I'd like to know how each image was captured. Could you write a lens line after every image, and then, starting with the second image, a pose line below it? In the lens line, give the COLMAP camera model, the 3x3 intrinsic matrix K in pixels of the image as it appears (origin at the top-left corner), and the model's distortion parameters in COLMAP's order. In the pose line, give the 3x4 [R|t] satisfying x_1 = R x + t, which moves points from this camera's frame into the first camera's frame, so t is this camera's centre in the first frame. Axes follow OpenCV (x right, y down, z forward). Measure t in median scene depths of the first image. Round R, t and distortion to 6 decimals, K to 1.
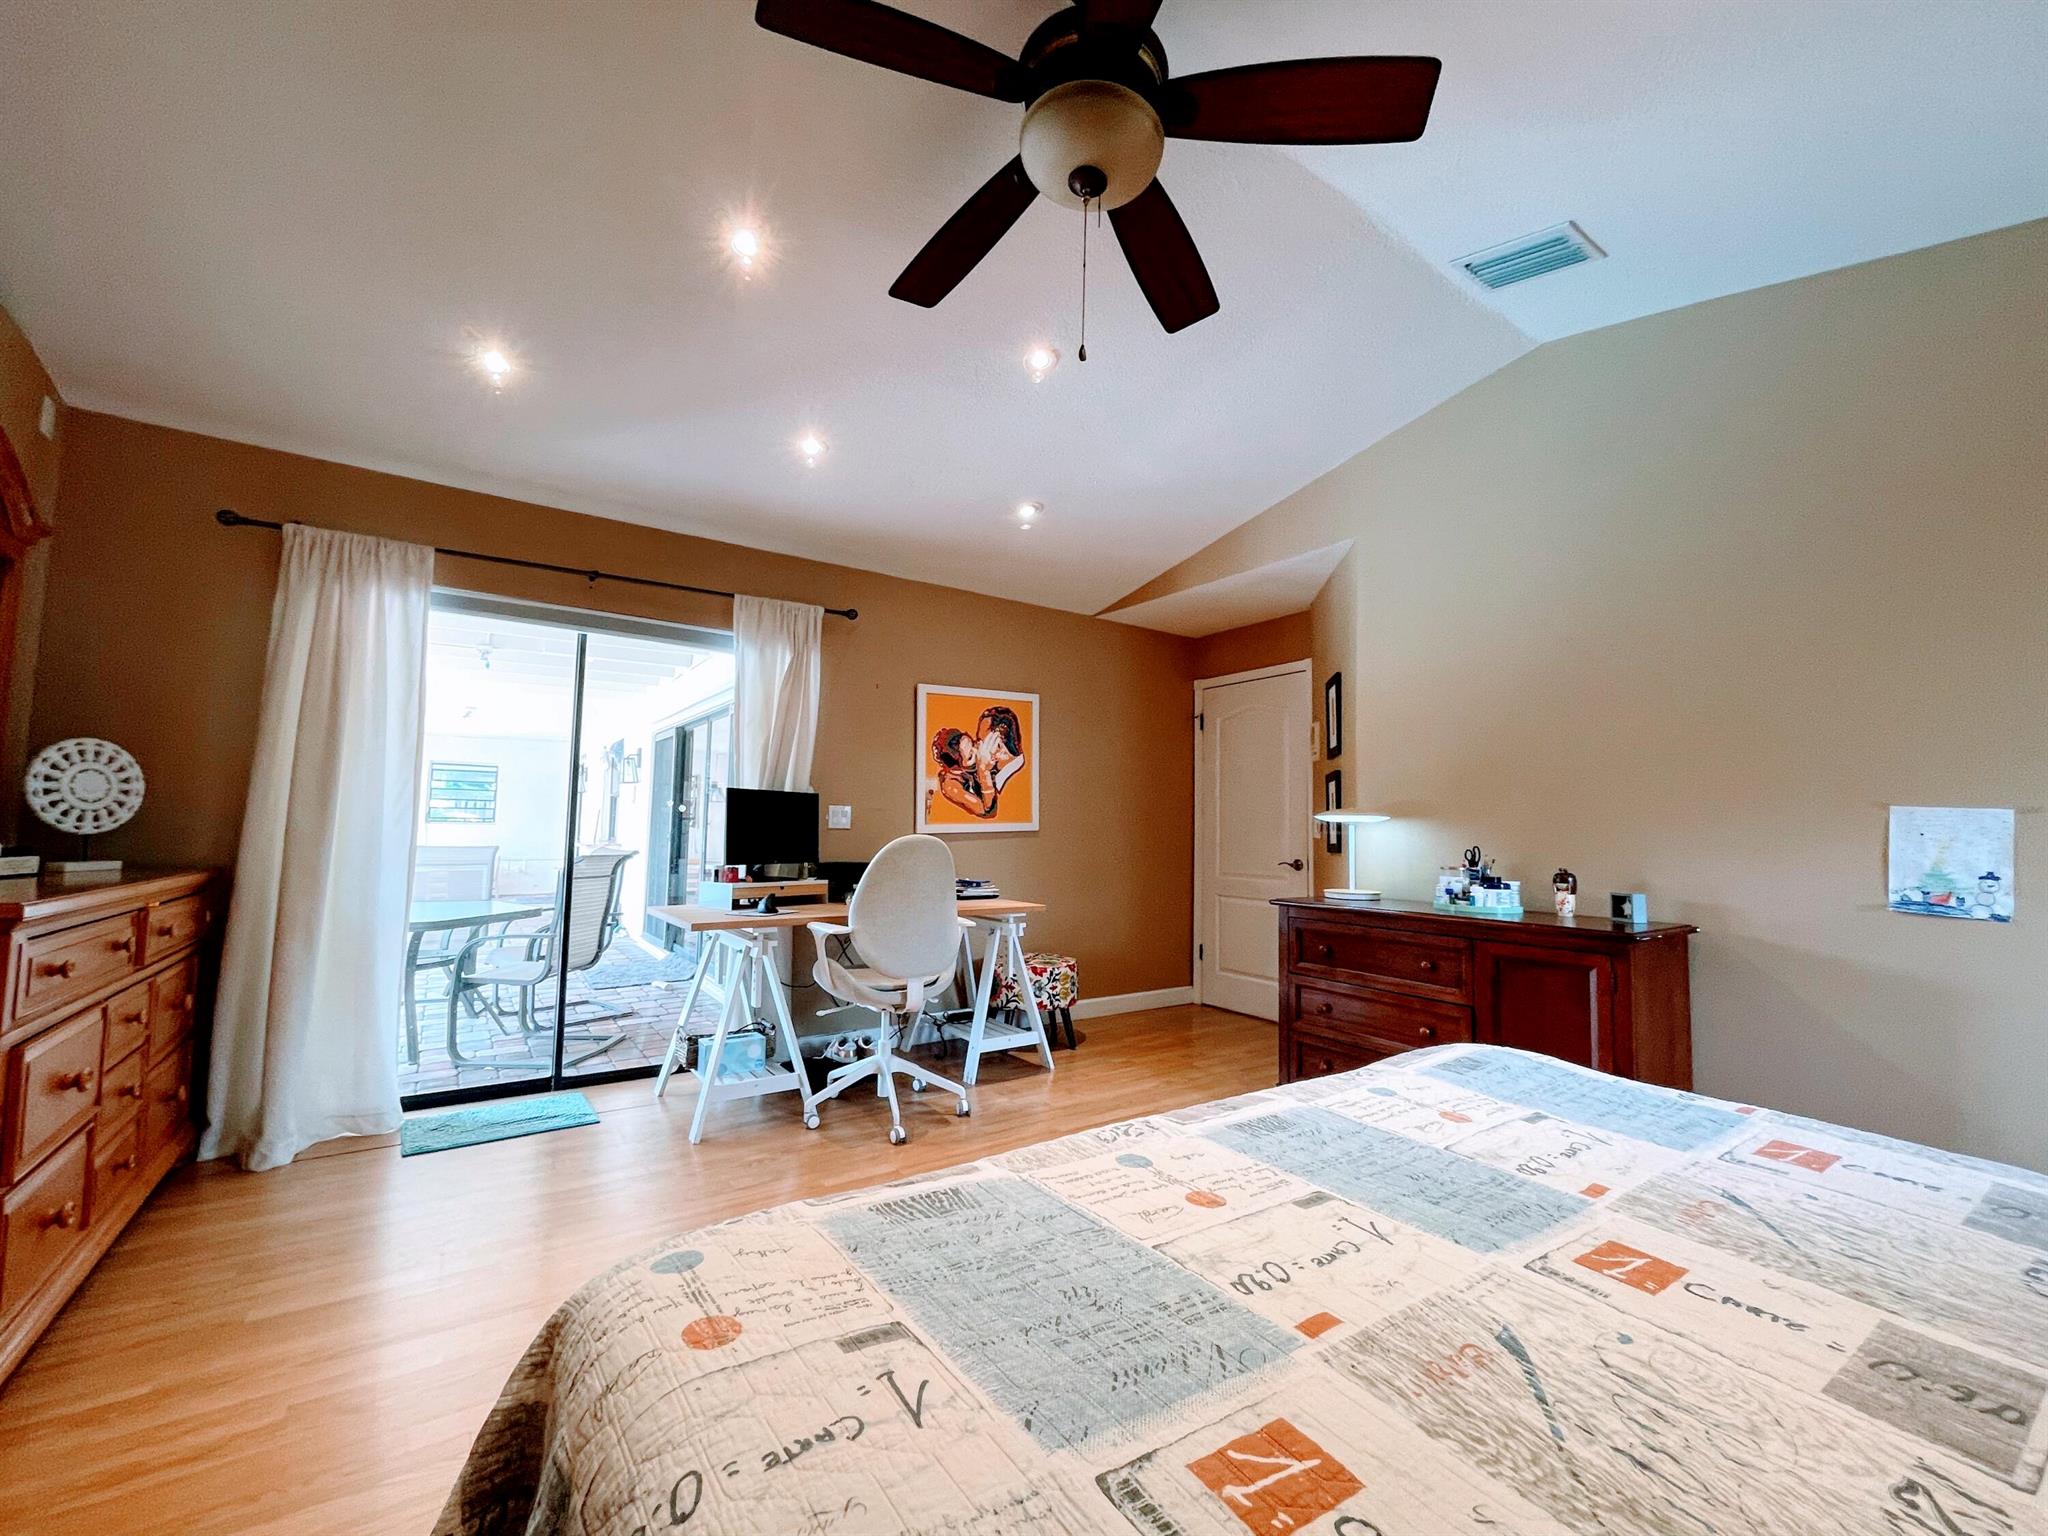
lens RADIAL K [[831.6, 0, 1028.3], [0, 831.6, 777.0], [0, 0, 1]] dist [-0.001957, -0.000289]
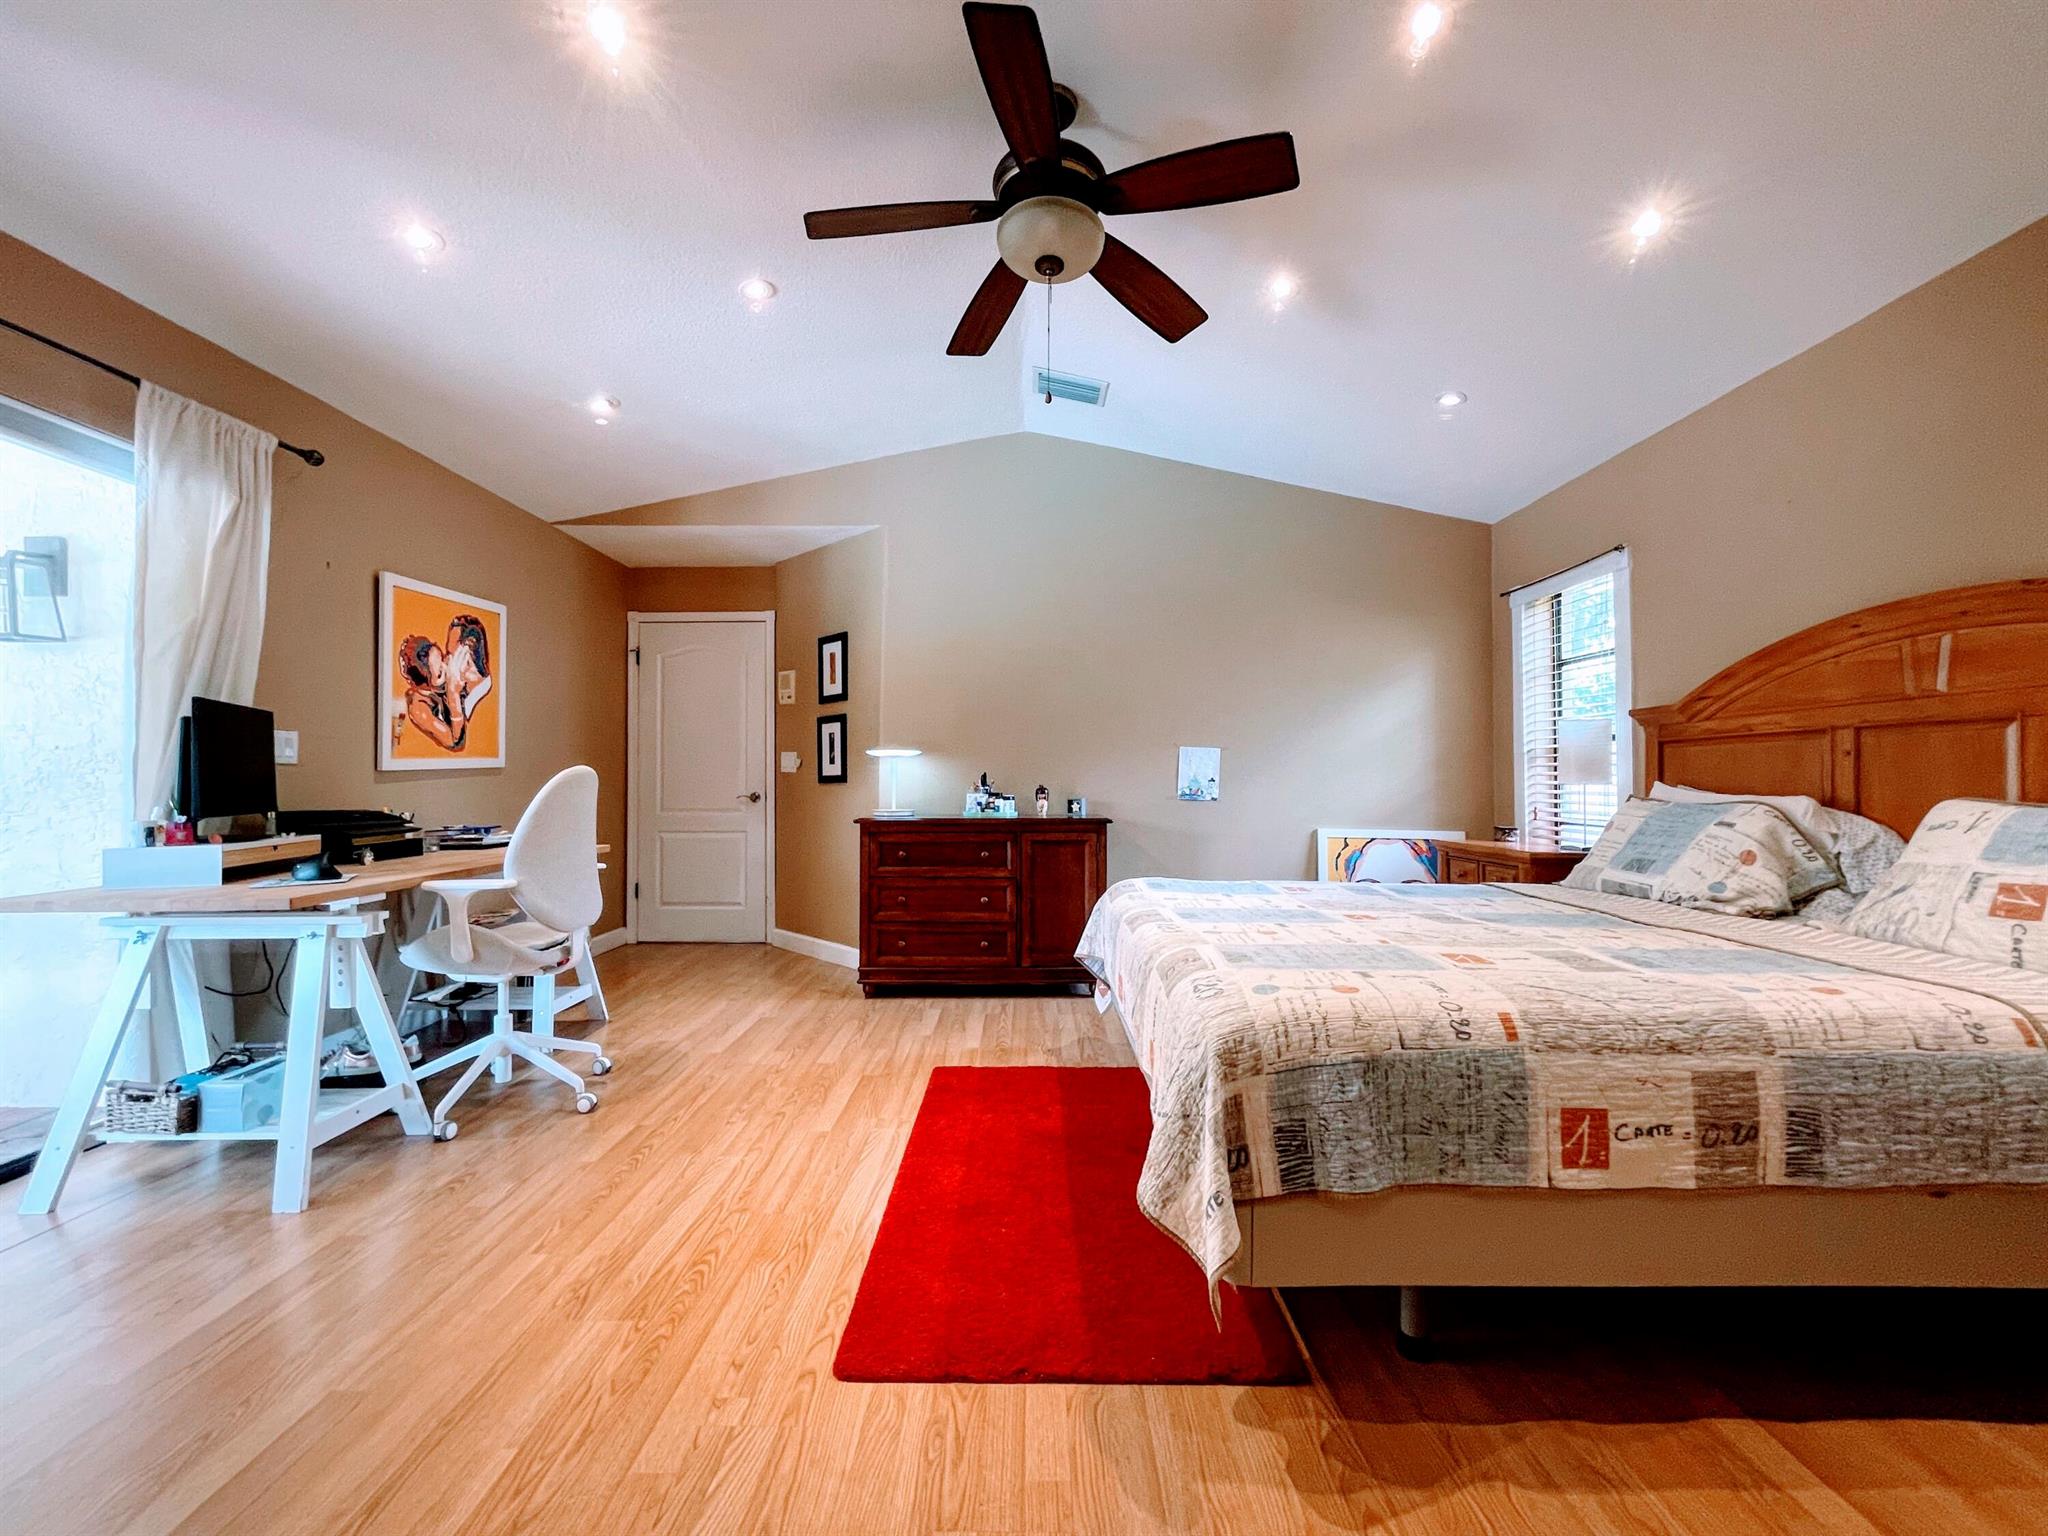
lens RADIAL K [[831.6, 0, 1028.3], [0, 831.6, 777.0], [0, 0, 1]] dist [-0.001957, -0.000289]
pose [[0.568501, -0.015978, 0.822527, -0.419027], [-0.039008, 0.998163, 0.046350, 0.015605], [-0.821757, -0.058435, 0.566834, 0.086688]]
